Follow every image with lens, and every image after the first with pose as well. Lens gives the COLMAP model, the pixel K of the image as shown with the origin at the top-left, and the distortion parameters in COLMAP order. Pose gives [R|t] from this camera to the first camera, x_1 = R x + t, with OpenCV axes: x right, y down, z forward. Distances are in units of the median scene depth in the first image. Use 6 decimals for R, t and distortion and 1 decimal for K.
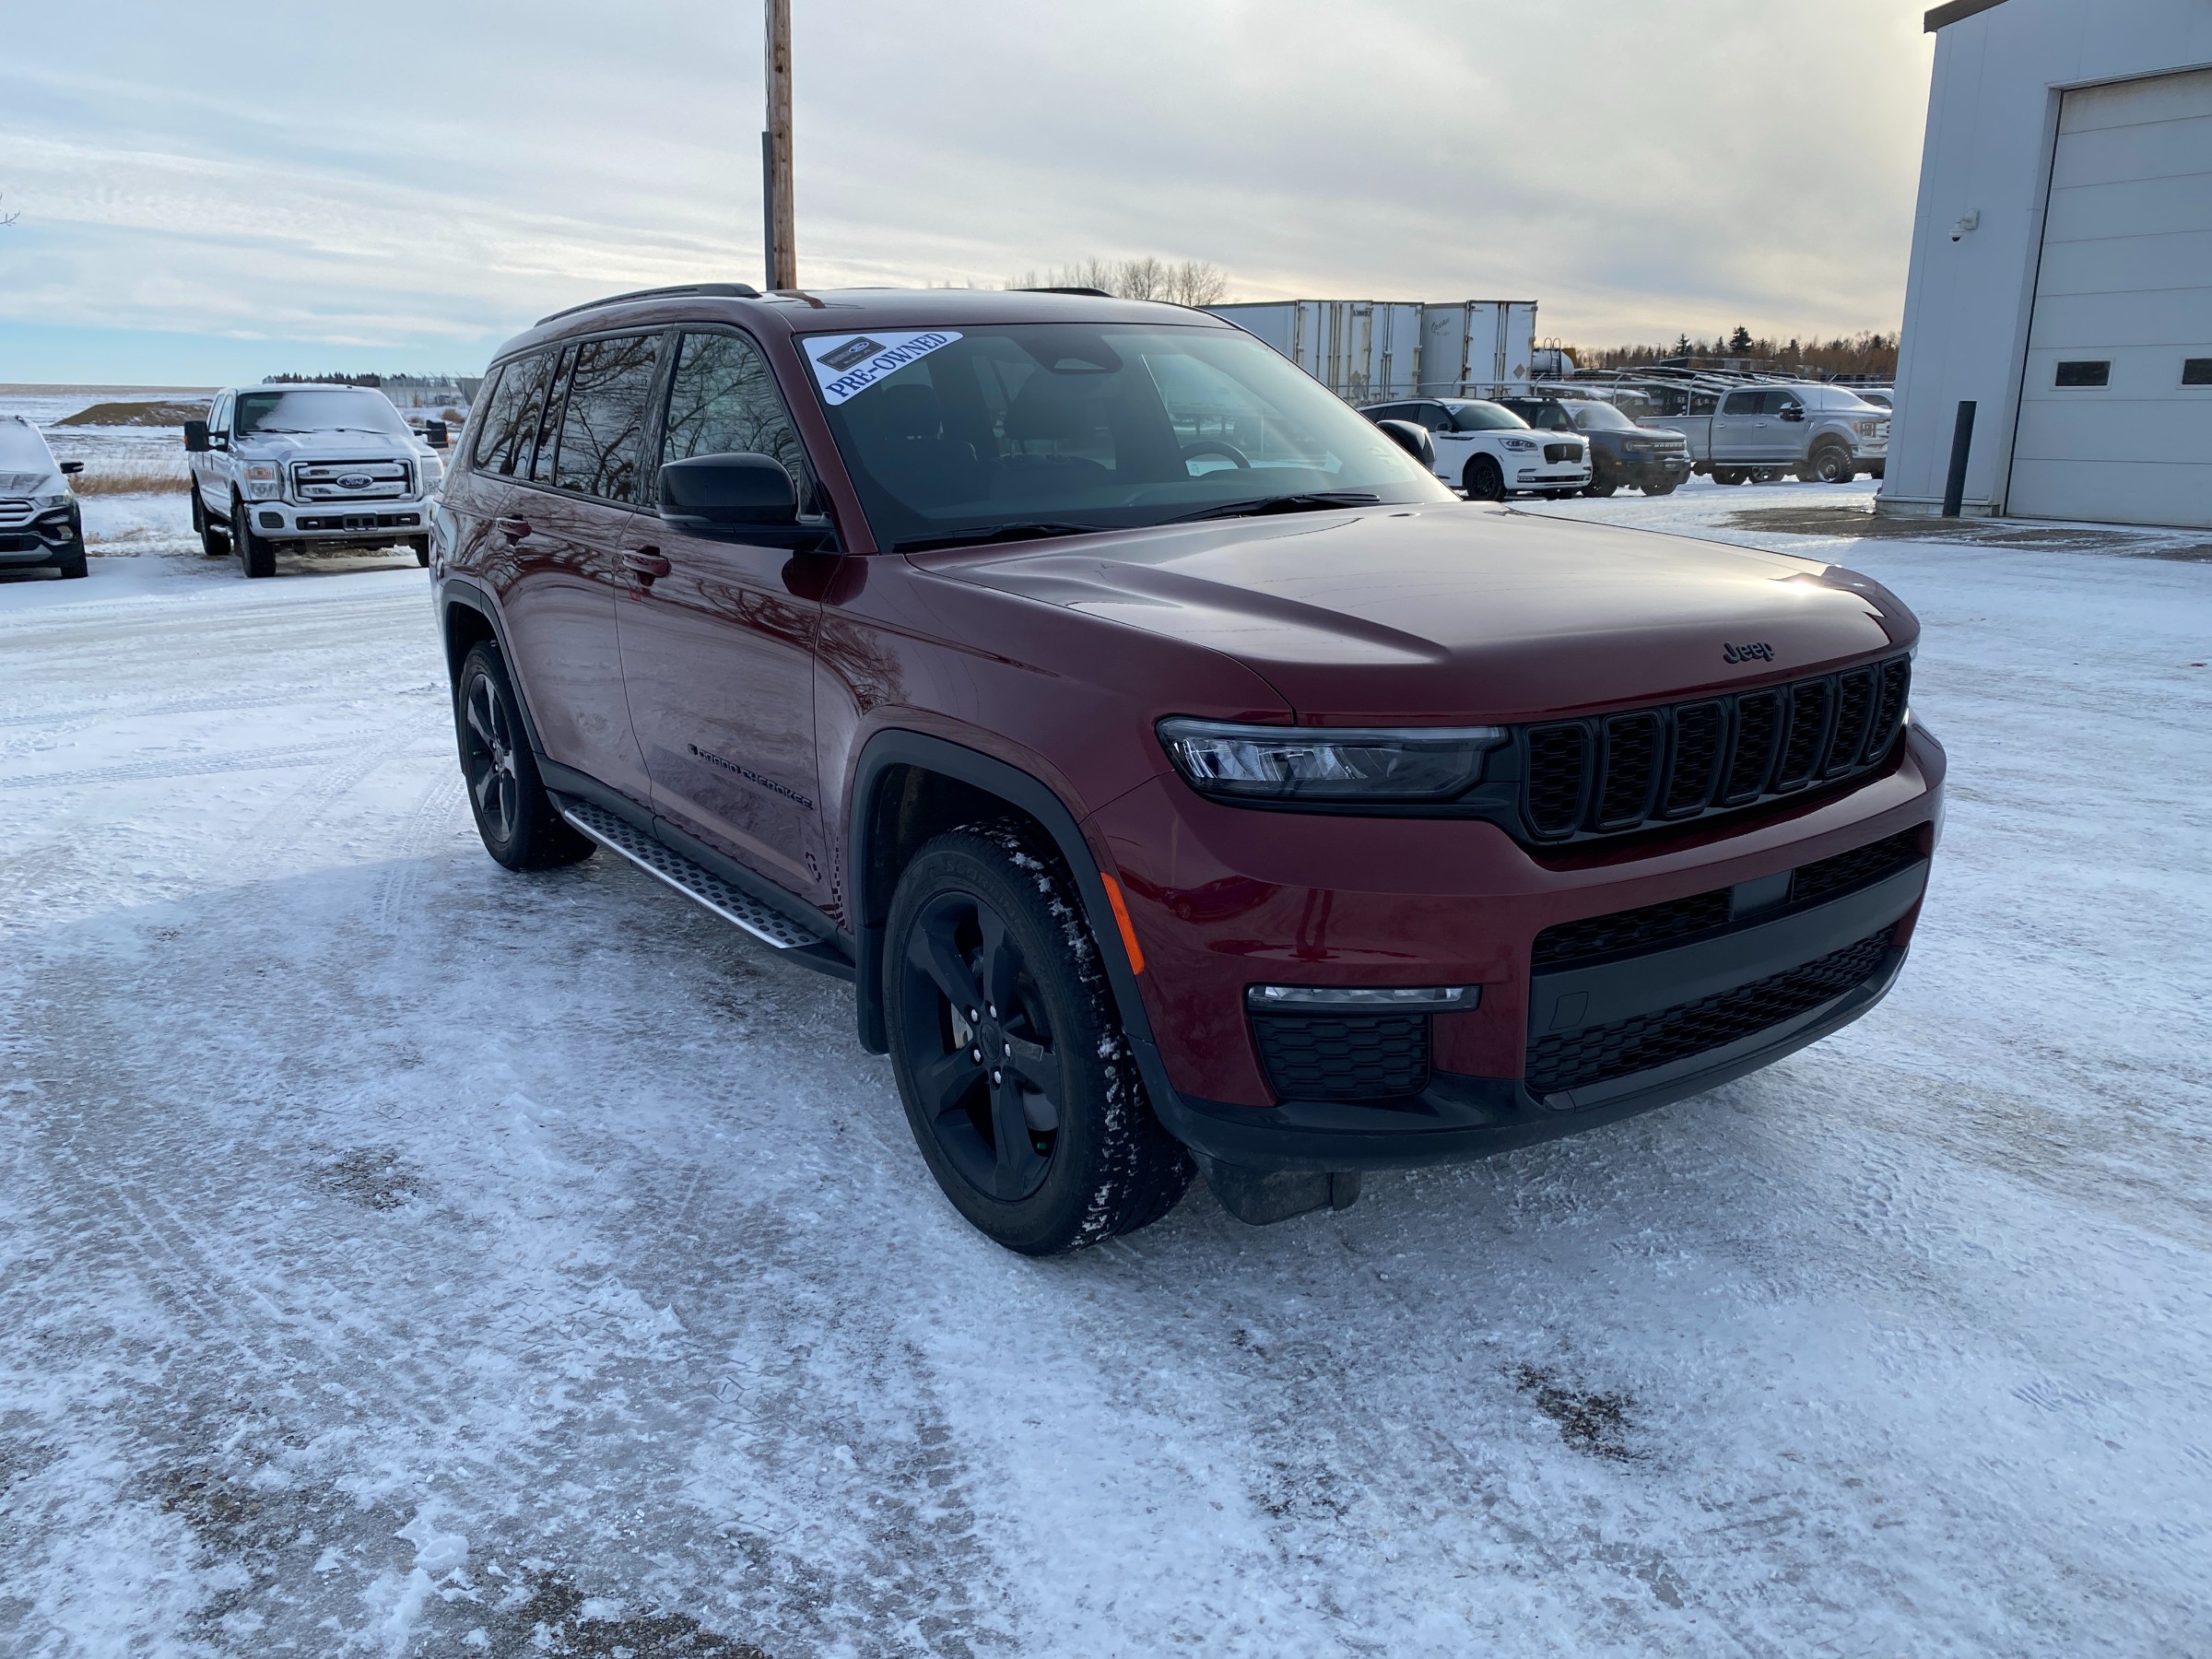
lens RADIAL K [[1686.7, 0, 1072.8], [0, 1686.7, 823.0], [0, 0, 1]] dist [0.018794, -0.009416]
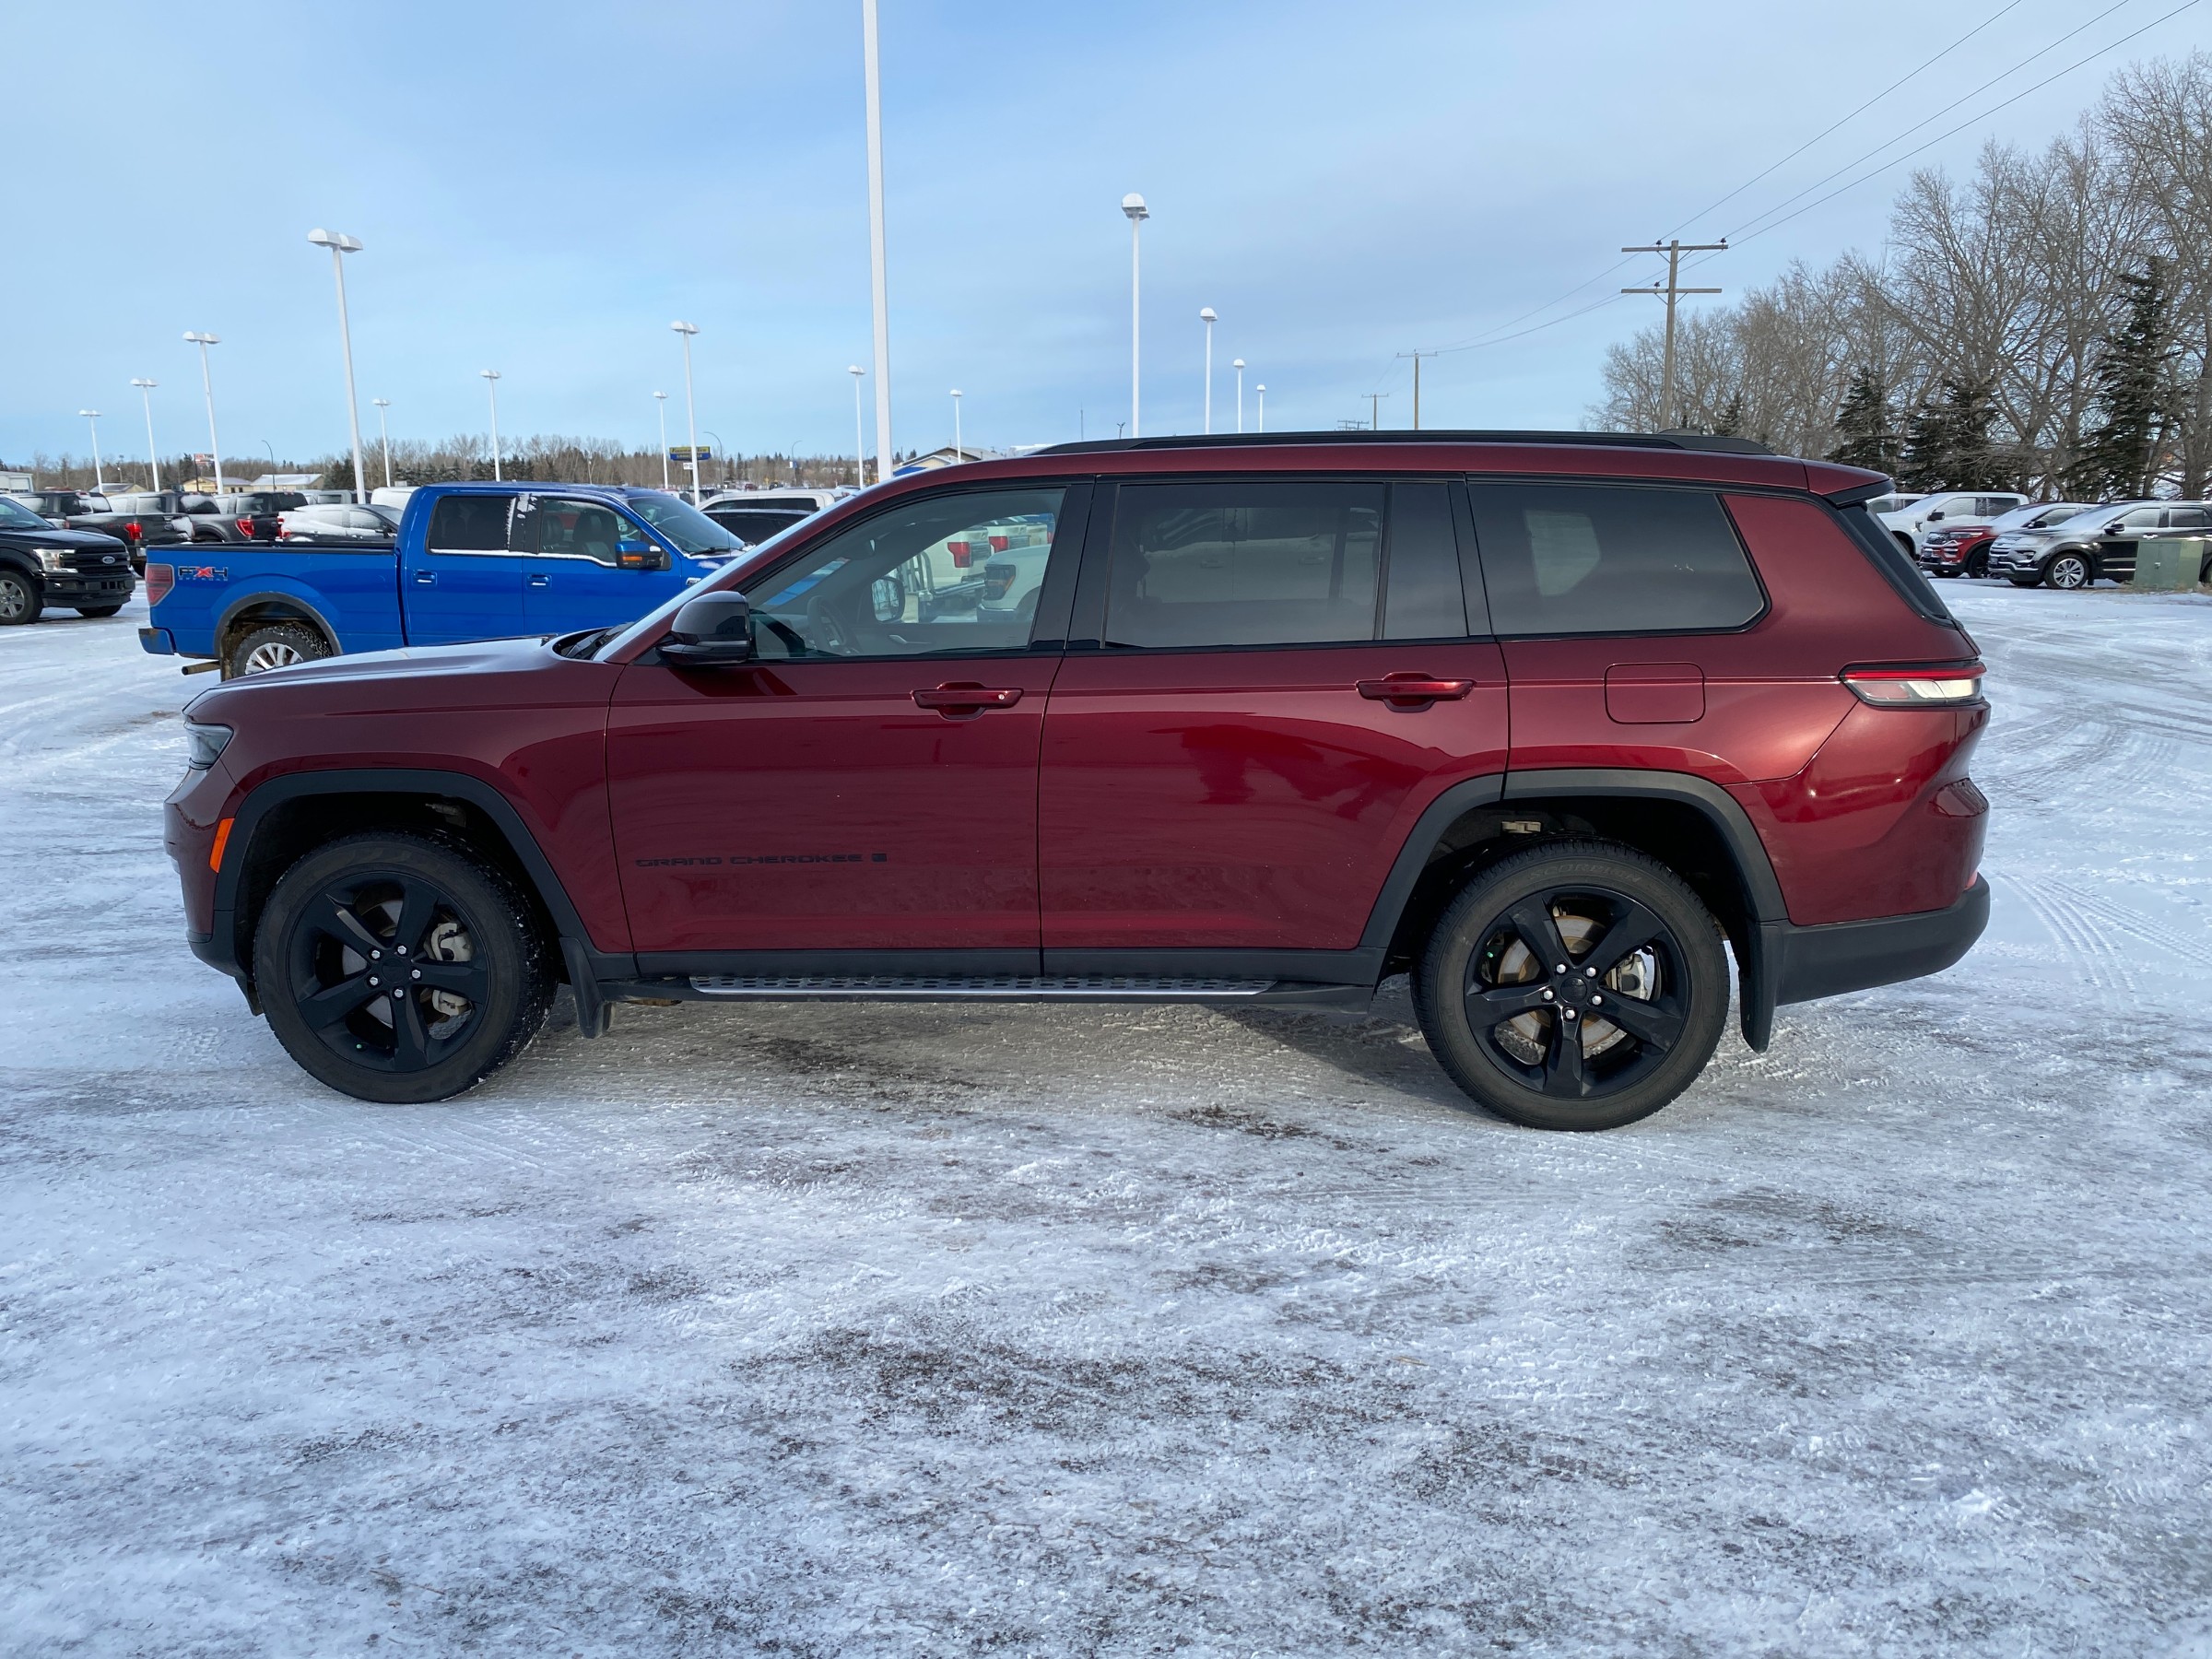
lens RADIAL K [[1686.7, 0, 1083.3], [0, 1686.7, 838.3], [0, 0, 1]] dist [0.018794, -0.009416]
pose [[-0.612288, 0.171400, -0.771833, 1.068009], [-0.178319, 0.921128, 0.346013, -0.612425], [0.770264, 0.349492, -0.533432, 2.211351]]
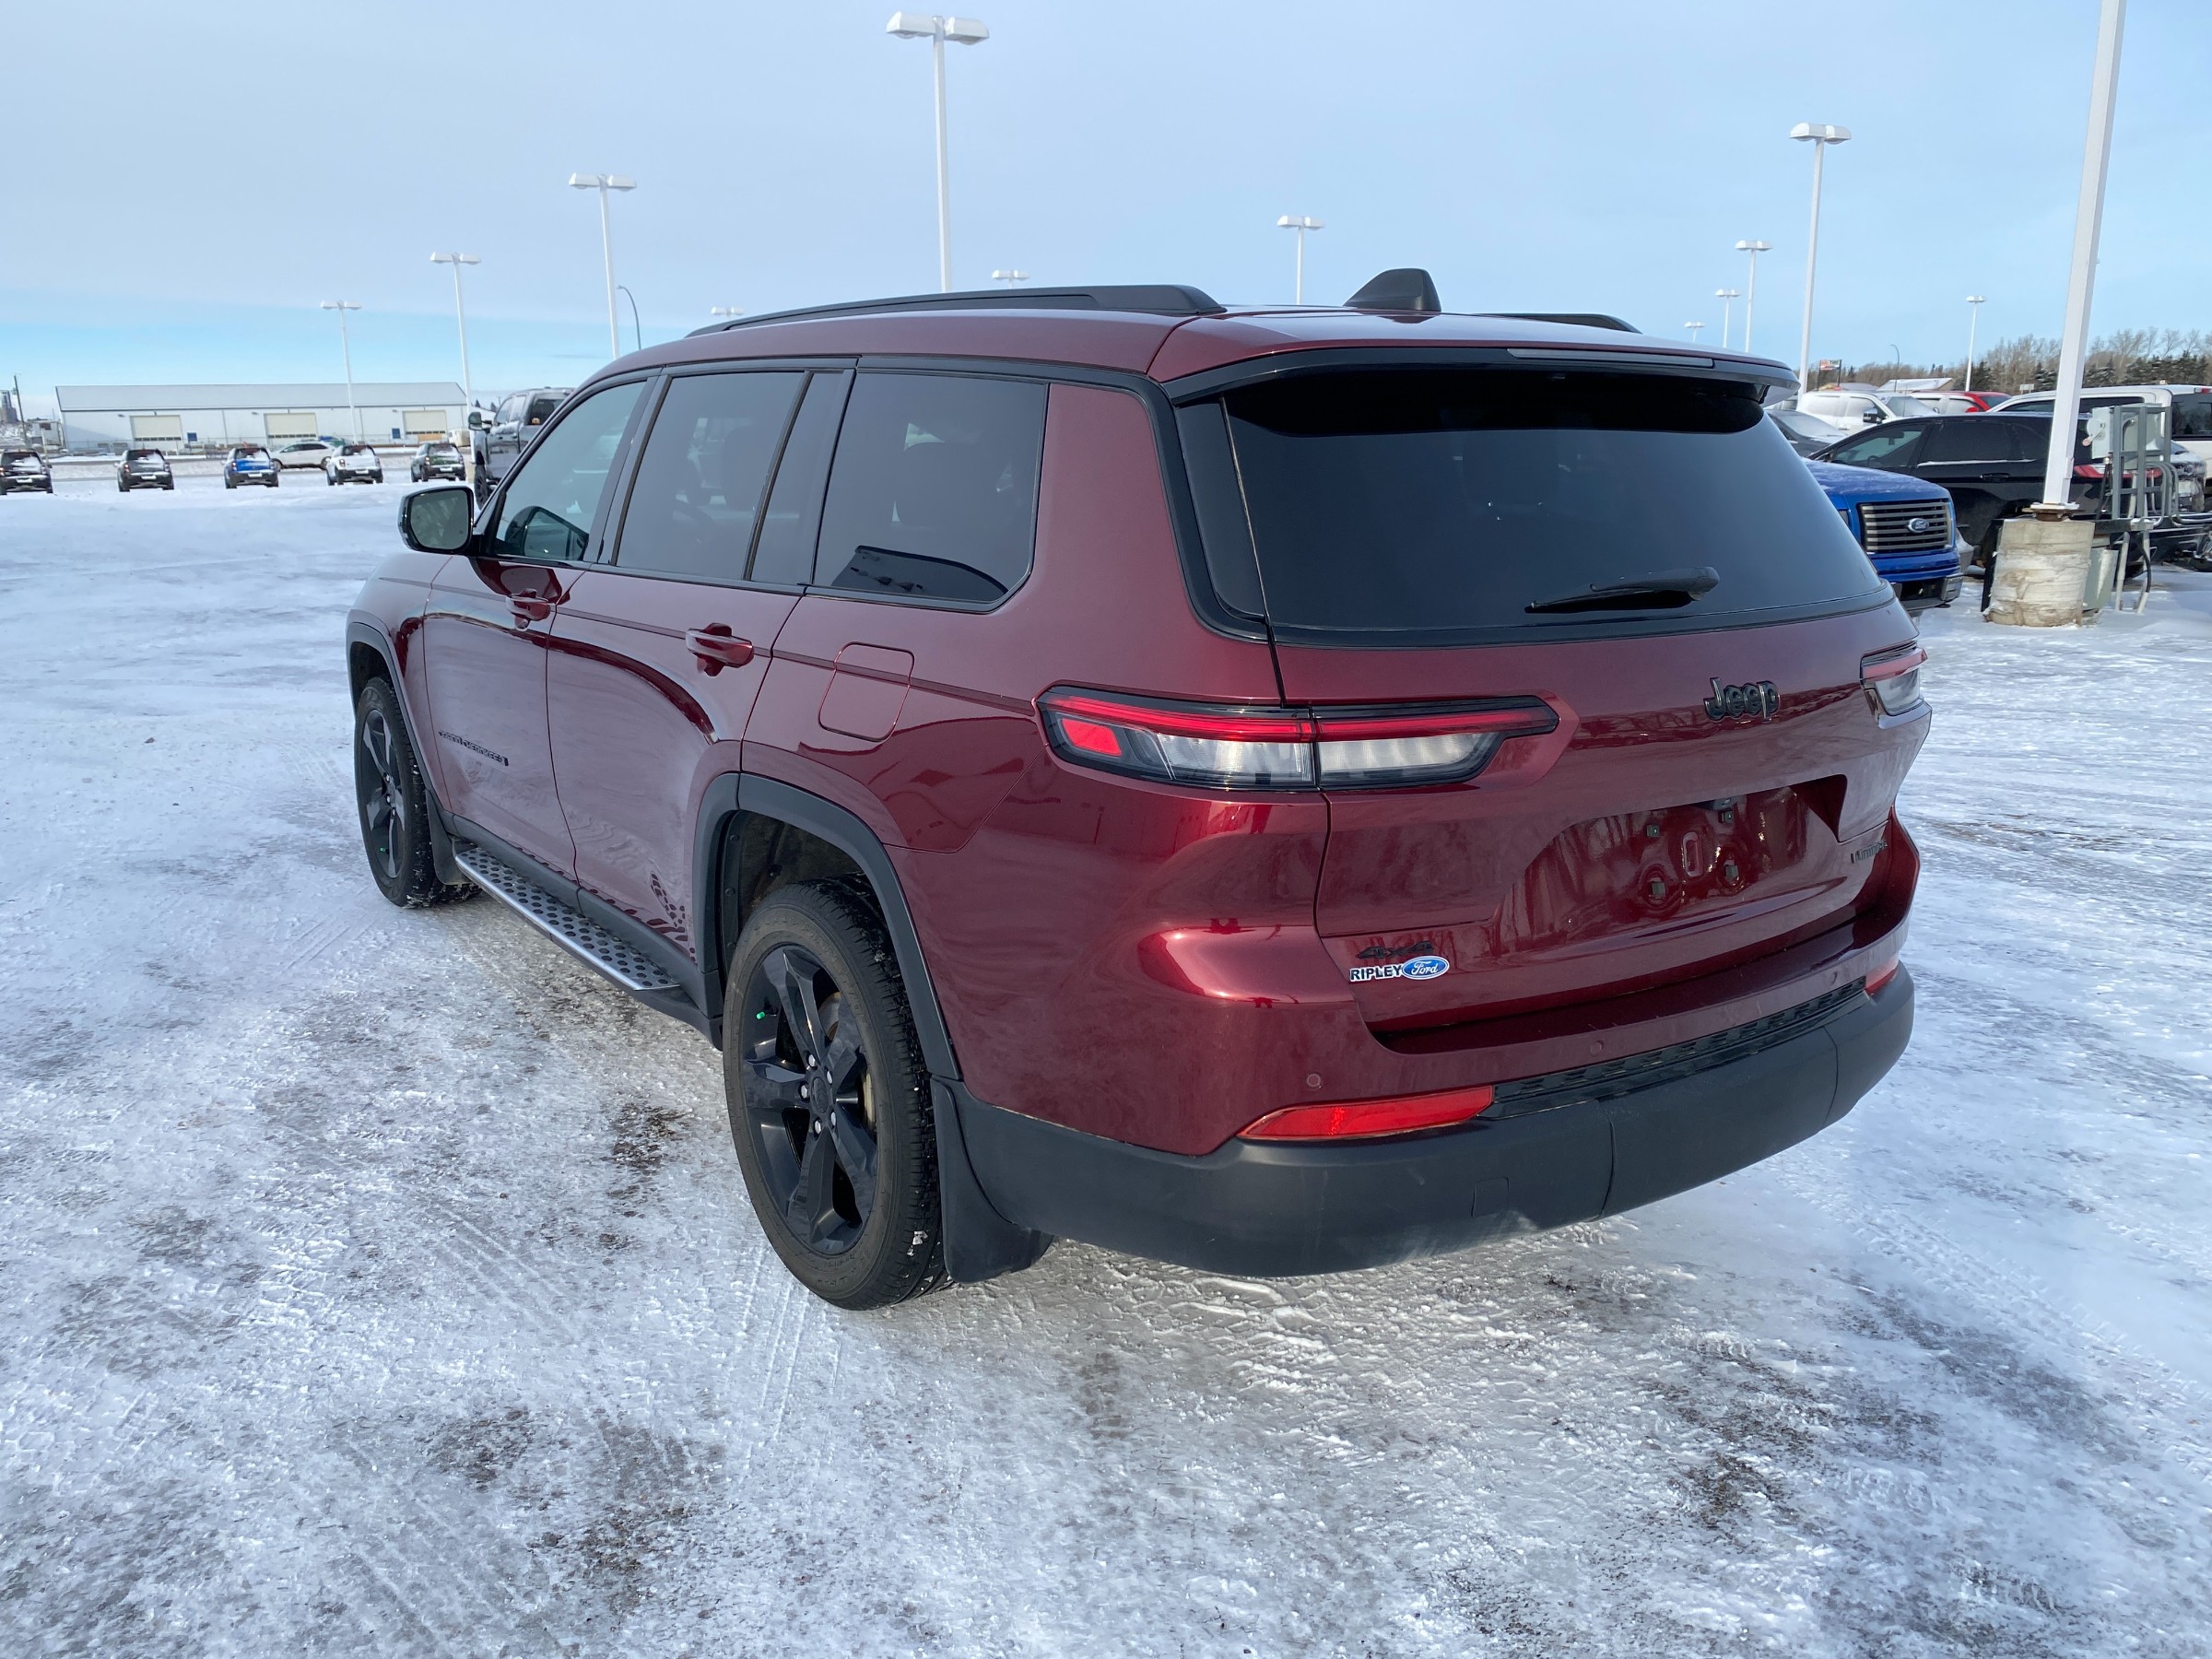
lens RADIAL K [[1686.7, 0, 1079.6], [0, 1686.7, 840.2], [0, 0, 1]] dist [0.018794, -0.009416]
pose [[-0.999533, 0.025150, -0.017384, -0.211850], [0.014011, 0.882185, 0.470695, -0.673962], [0.027174, 0.470232, -0.882124, 2.579229]]
